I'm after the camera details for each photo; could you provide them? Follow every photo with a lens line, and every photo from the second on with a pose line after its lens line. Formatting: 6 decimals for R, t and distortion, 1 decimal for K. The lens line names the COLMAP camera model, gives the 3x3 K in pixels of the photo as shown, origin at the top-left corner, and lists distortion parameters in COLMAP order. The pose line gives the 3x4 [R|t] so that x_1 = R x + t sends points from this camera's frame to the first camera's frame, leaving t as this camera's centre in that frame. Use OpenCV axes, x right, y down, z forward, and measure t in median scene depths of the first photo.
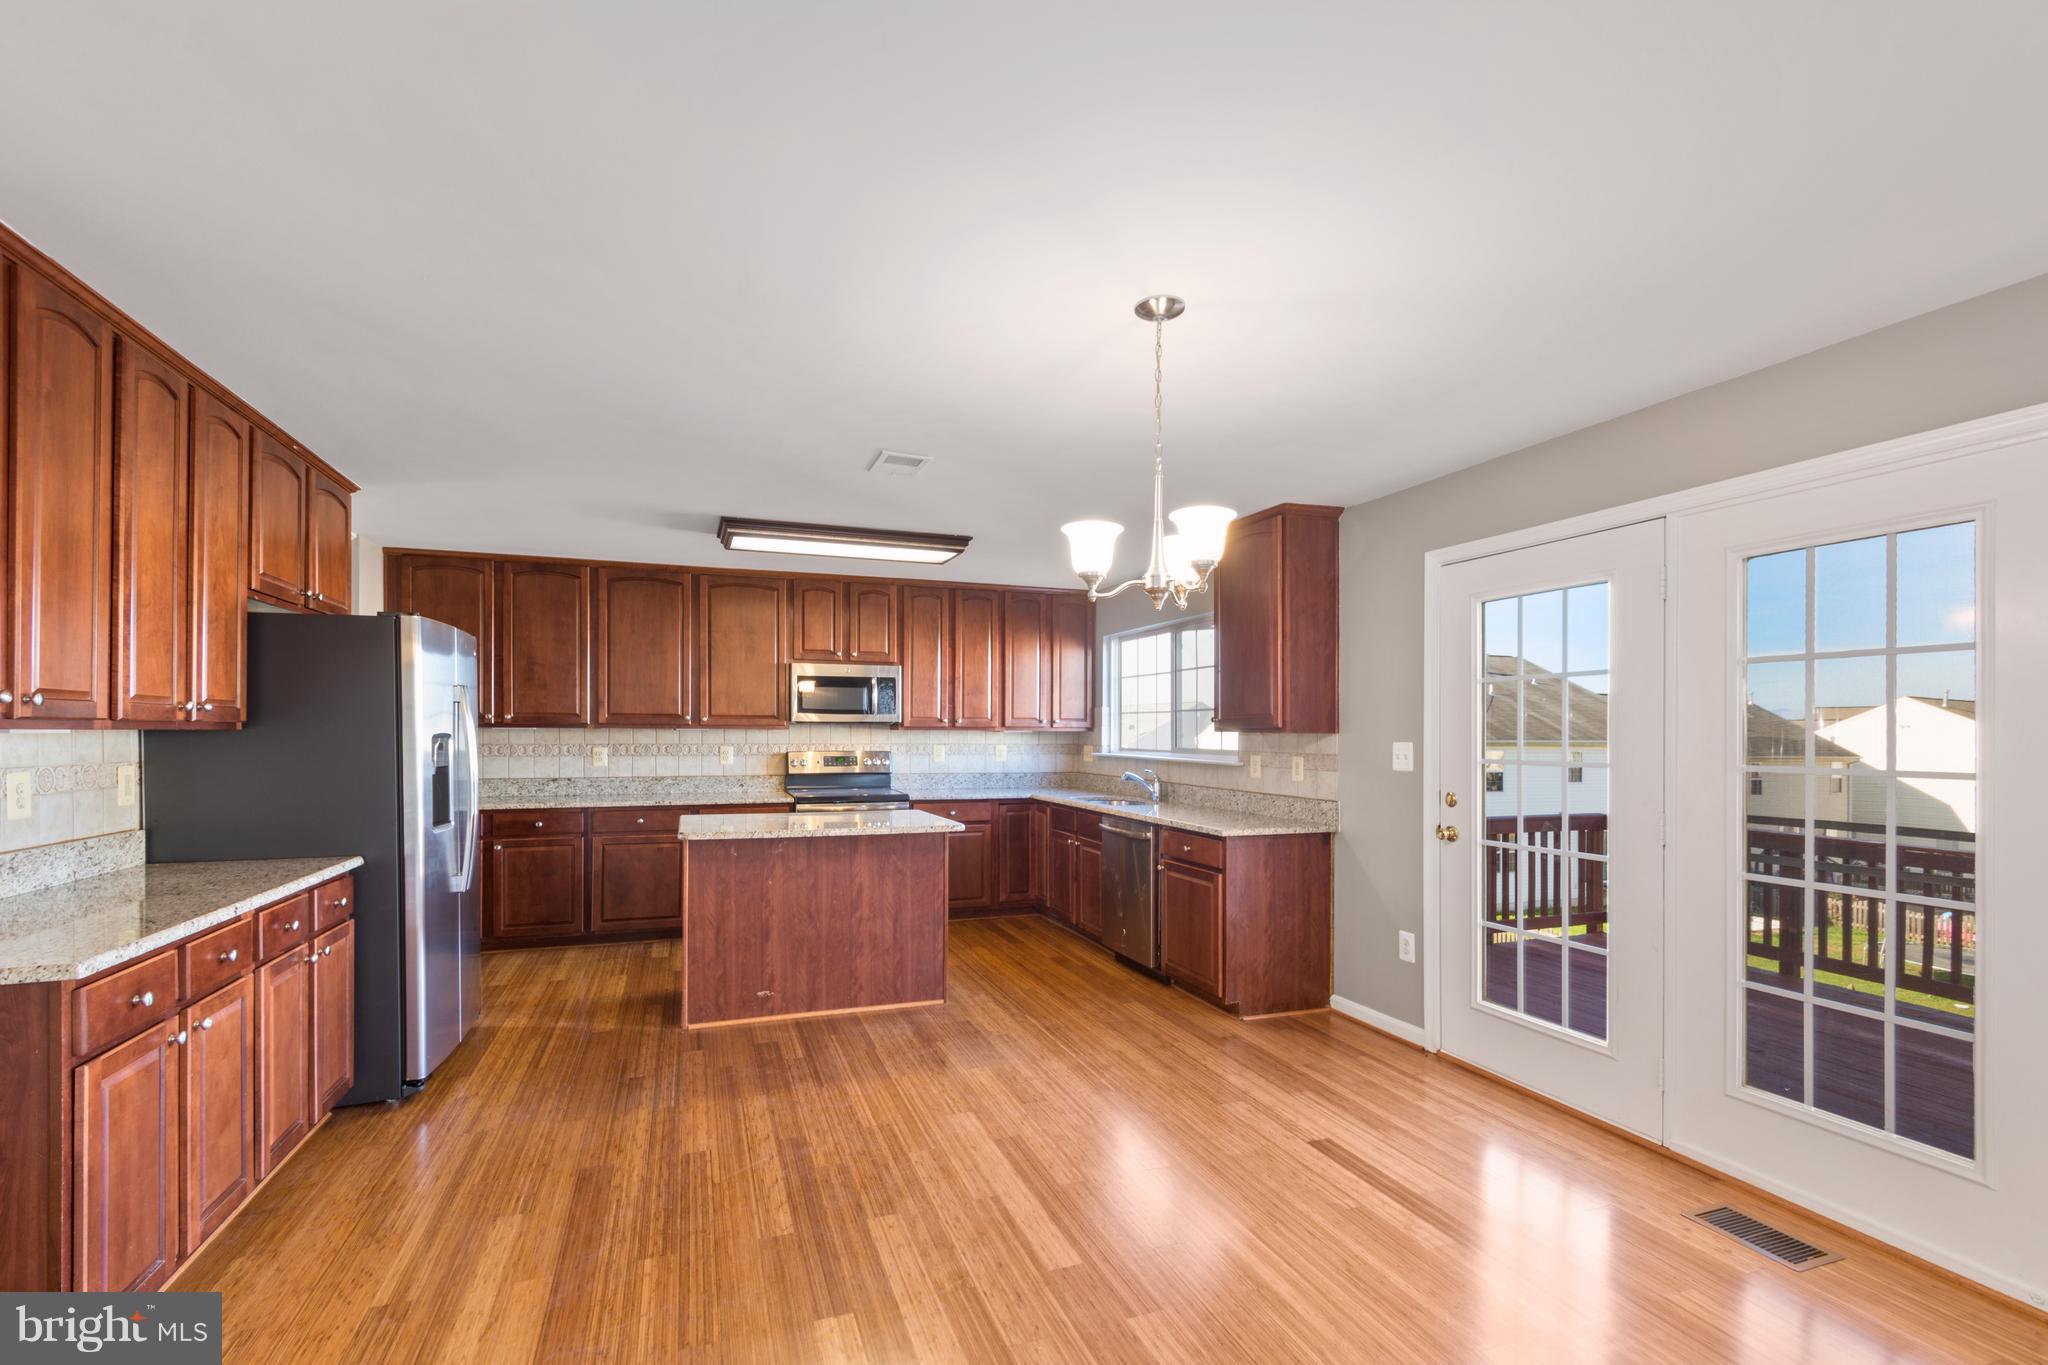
lens RADIAL K [[918.2, 0, 1009.4], [0, 918.2, 723.2], [0, 0, 1]] dist [0.014136, 0.000028]
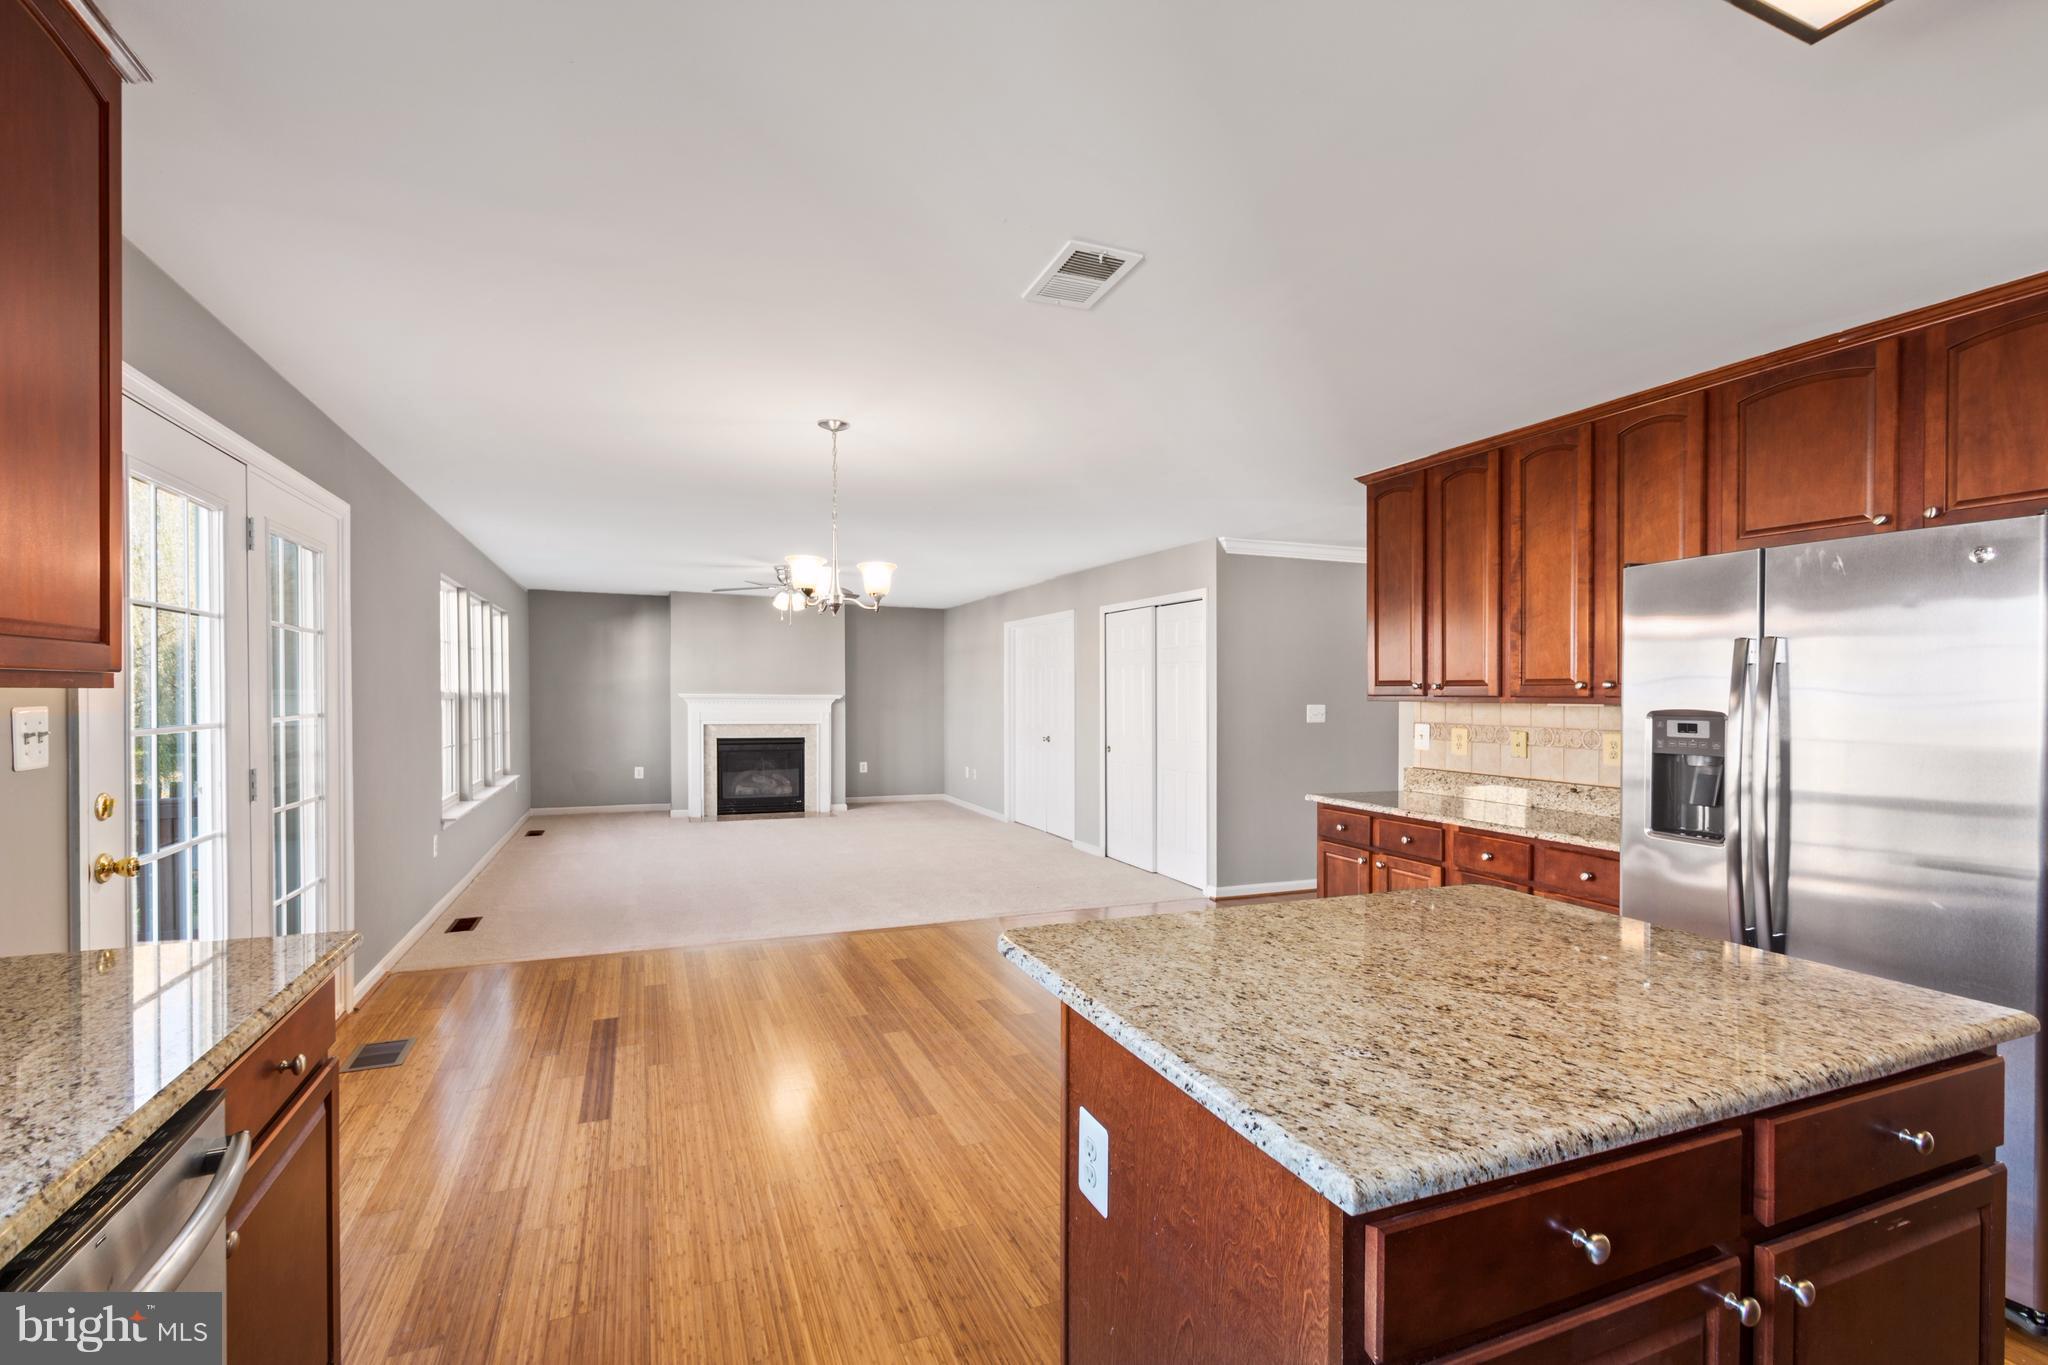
lens RADIAL K [[918.2, 0, 1009.4], [0, 918.2, 723.2], [0, 0, 1]] dist [0.014136, 0.000028]
pose [[-0.999063, -0.013839, -0.040999, -0.025238], [-0.014855, 0.999588, 0.024577, 0.006650], [0.040642, 0.025163, -0.998857, 1.022883]]
